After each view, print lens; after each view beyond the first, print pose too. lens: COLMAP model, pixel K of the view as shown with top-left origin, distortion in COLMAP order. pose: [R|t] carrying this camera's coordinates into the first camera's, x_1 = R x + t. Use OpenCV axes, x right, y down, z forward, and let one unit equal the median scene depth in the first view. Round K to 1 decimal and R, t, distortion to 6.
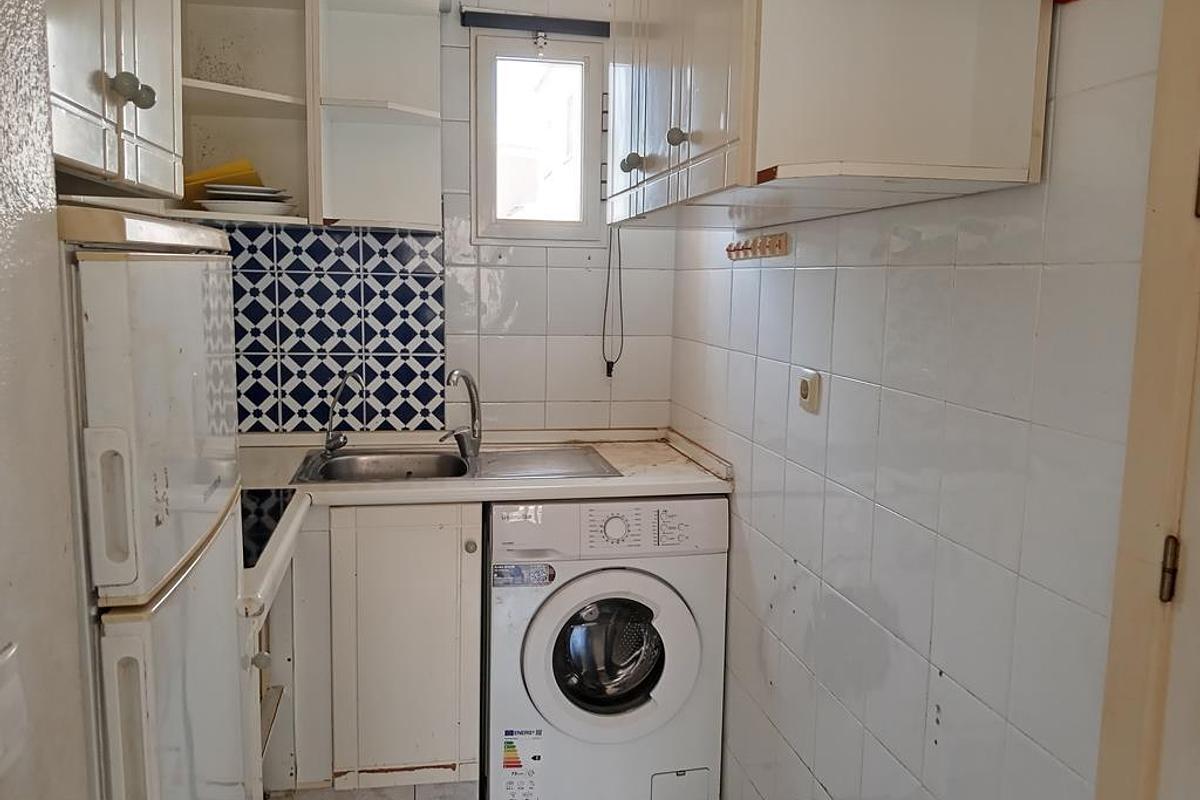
lens RADIAL K [[962.5, 0, 609.7], [0, 962.5, 401.0], [0, 0, 1]] dist [0.038923, -0.021929]
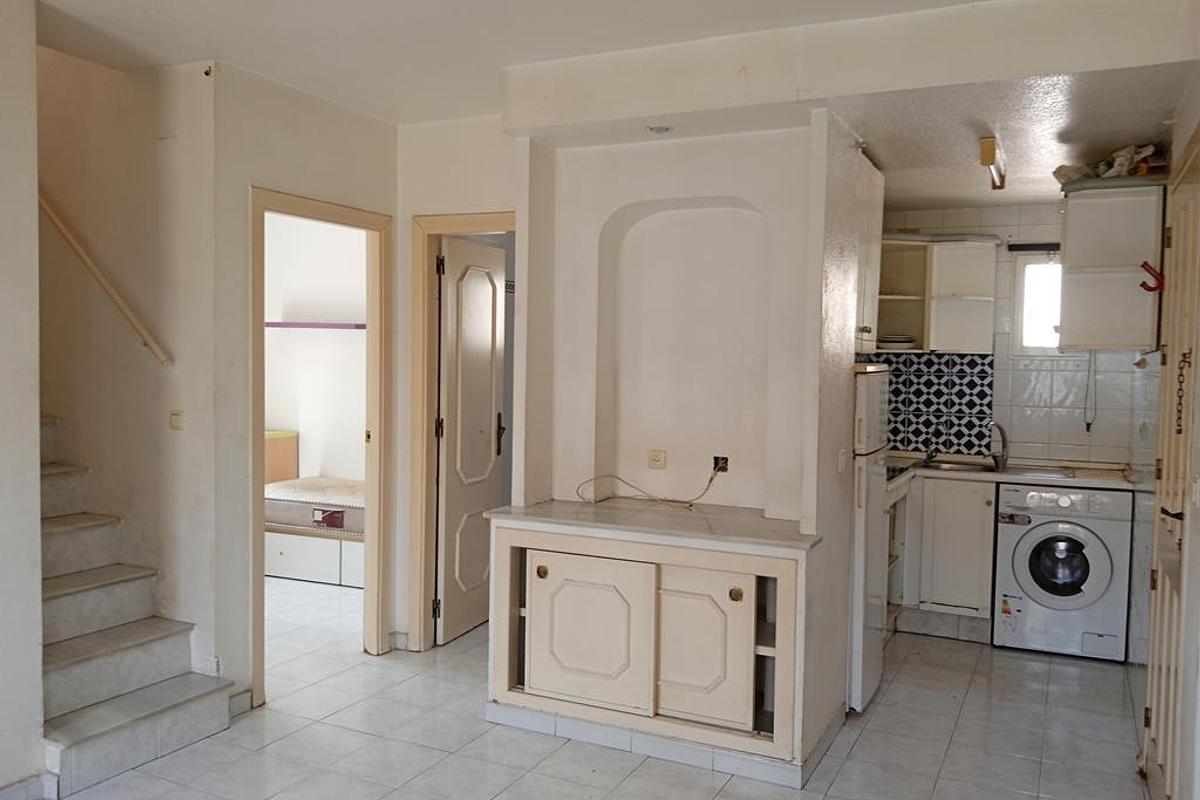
lens RADIAL K [[962.5, 0, 605.7], [0, 962.5, 404.0], [0, 0, 1]] dist [0.038923, -0.021929]
pose [[0.796042, 0.026408, -0.604665, 0.393320], [-0.080606, 0.994774, -0.062673, 0.114359], [0.599850, 0.098629, 0.794010, -1.027954]]
